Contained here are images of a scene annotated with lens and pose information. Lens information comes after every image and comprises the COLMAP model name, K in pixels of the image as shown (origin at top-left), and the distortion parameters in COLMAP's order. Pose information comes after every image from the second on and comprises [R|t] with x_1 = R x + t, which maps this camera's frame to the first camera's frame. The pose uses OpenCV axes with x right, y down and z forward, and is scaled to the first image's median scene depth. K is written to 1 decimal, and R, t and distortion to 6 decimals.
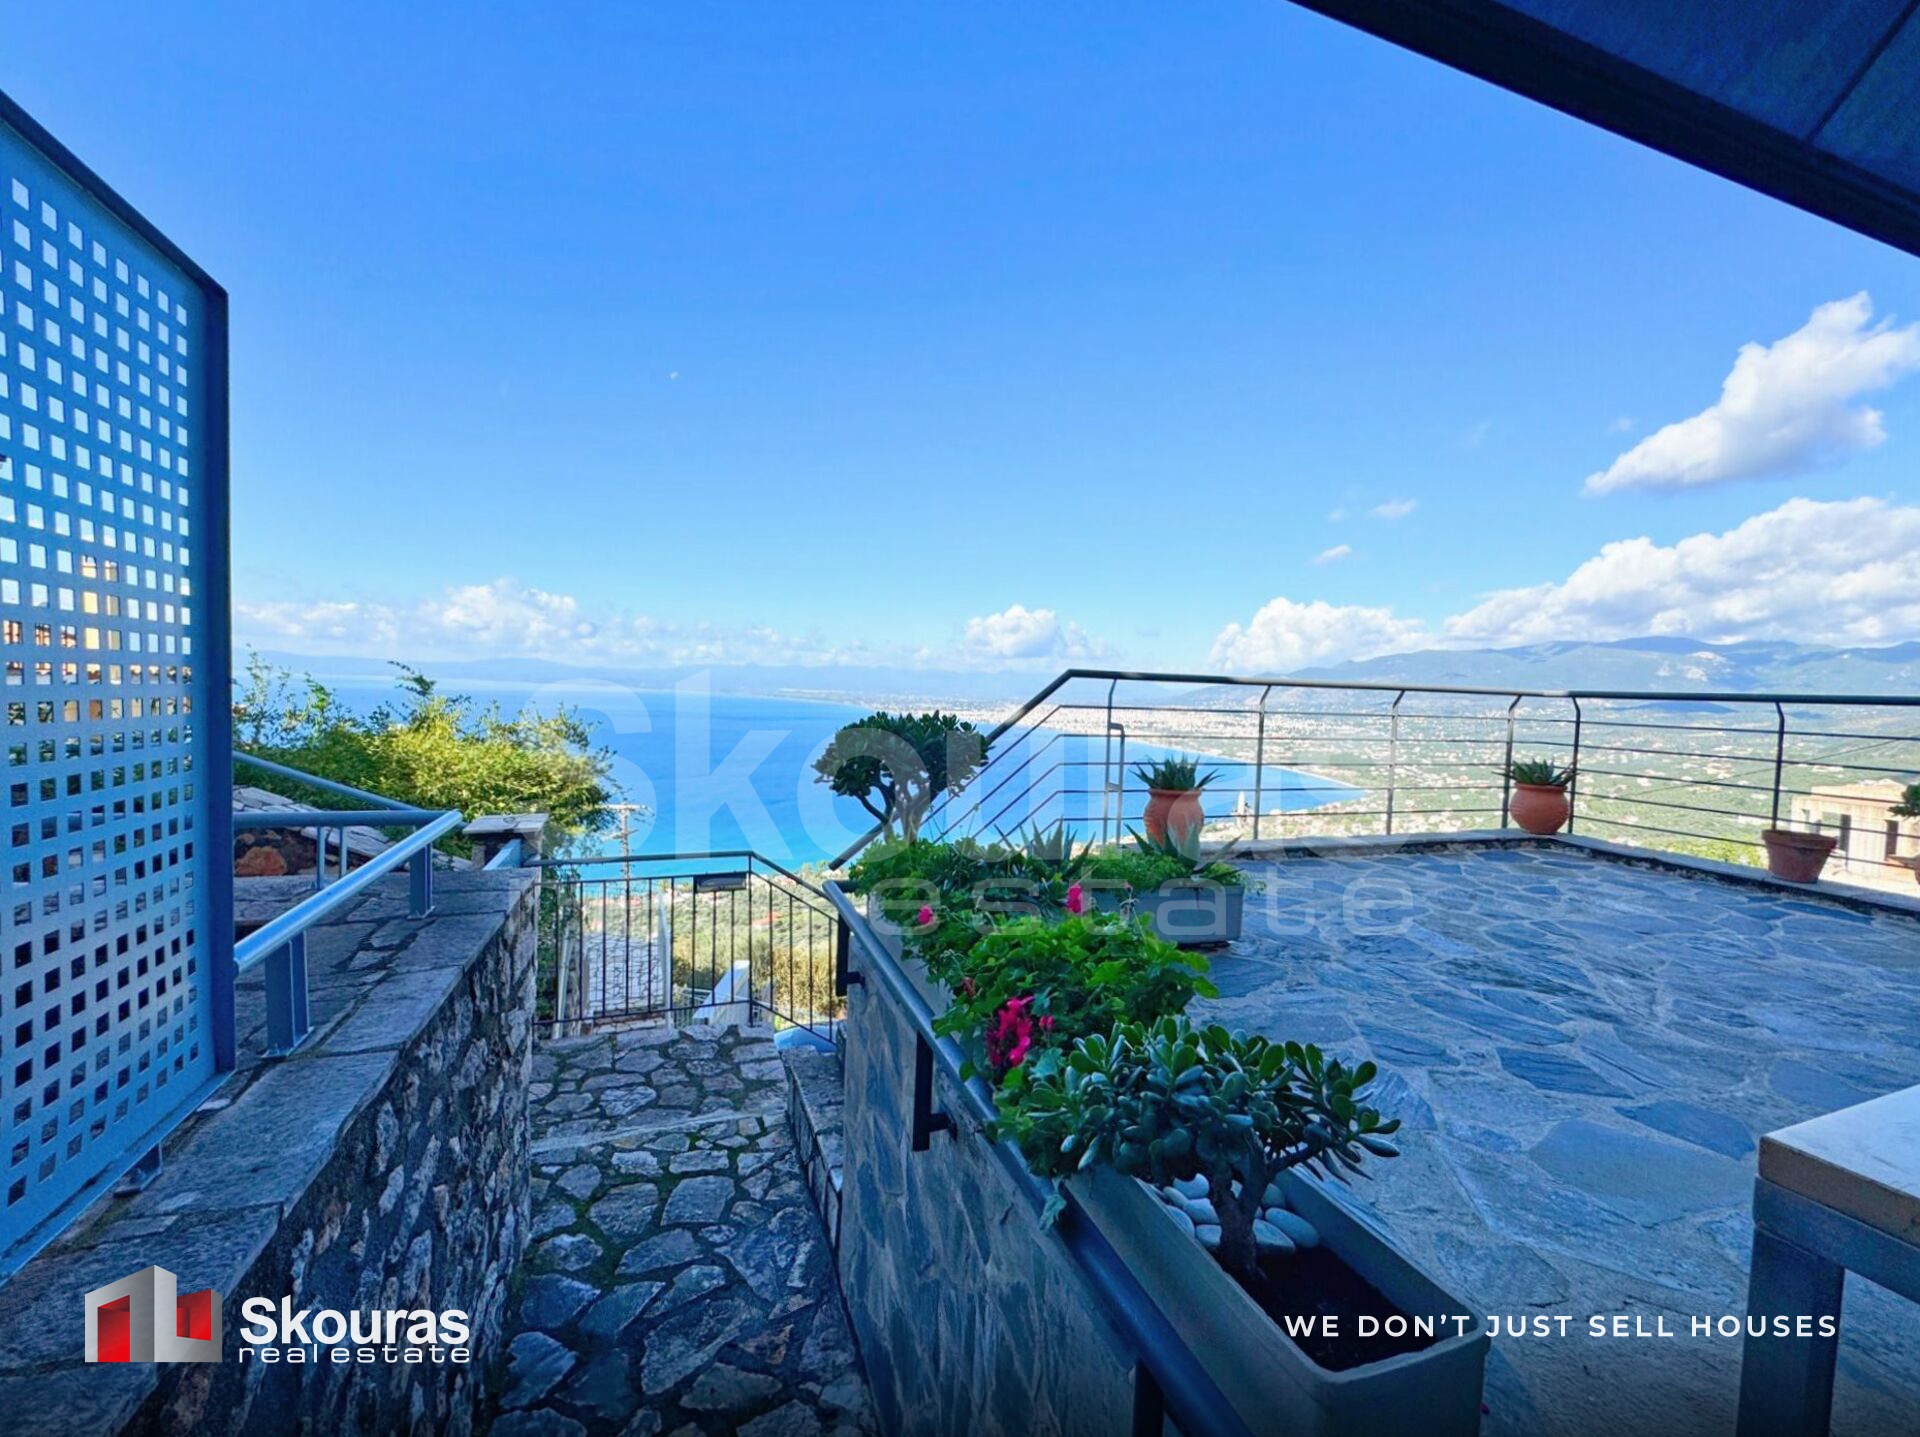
lens RADIAL K [[785.1, 0, 959.1], [0, 785.1, 715.7], [0, 0, 1]] dist [-0.001787, -0.001314]
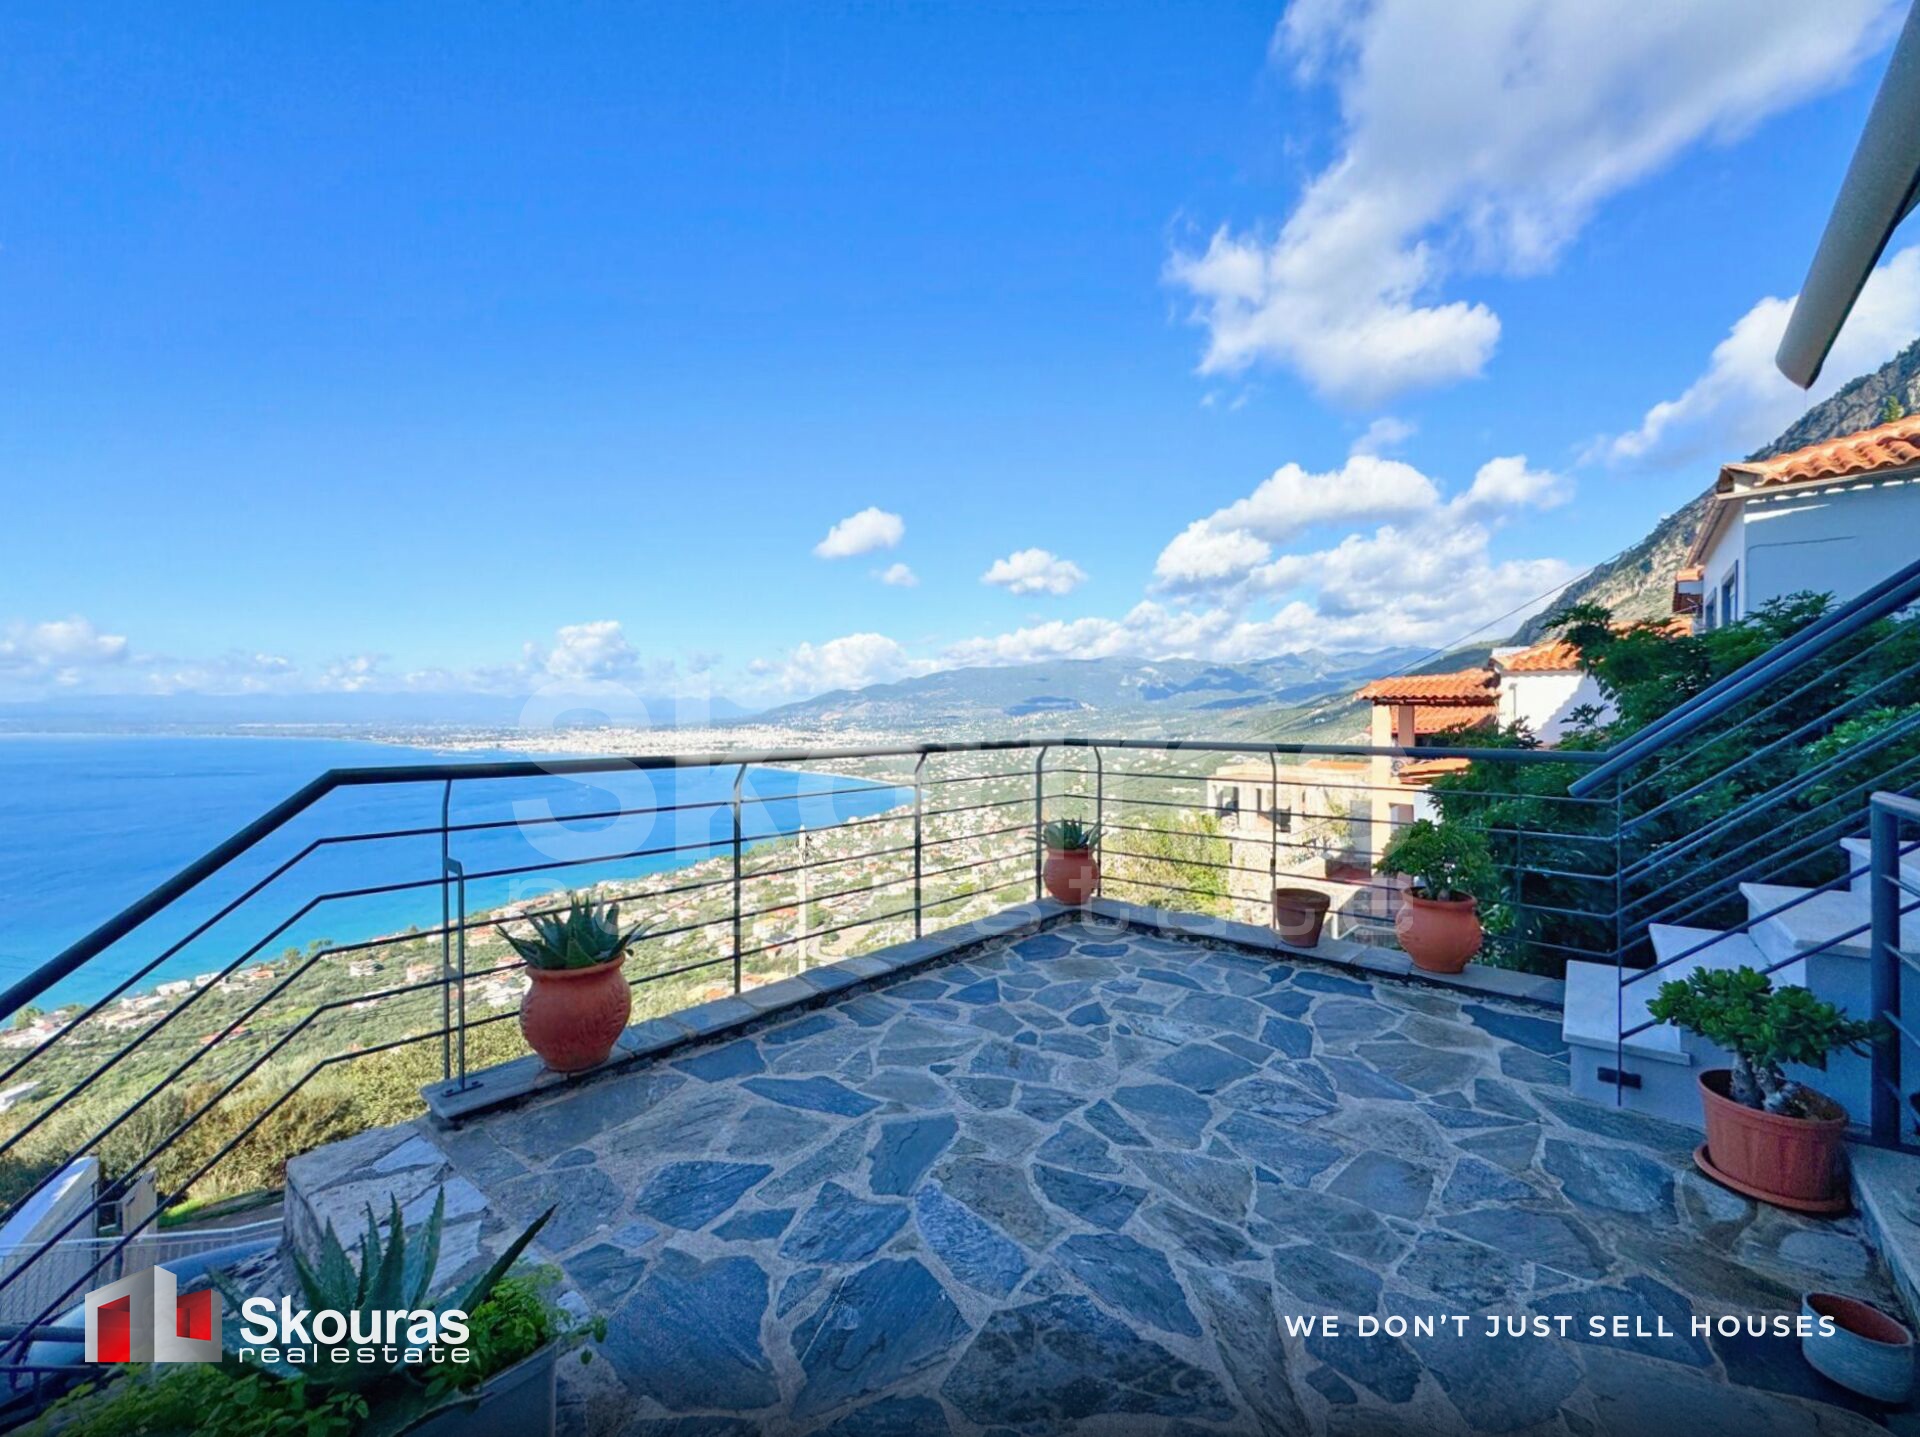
lens RADIAL K [[785.1, 0, 962.0], [0, 785.1, 719.3], [0, 0, 1]] dist [-0.001787, -0.001314]
pose [[0.863467, -0.039472, 0.502858, 0.204881], [0.048776, 0.998795, -0.005355, -0.058128], [-0.502041, 0.029151, 0.864352, 0.304042]]
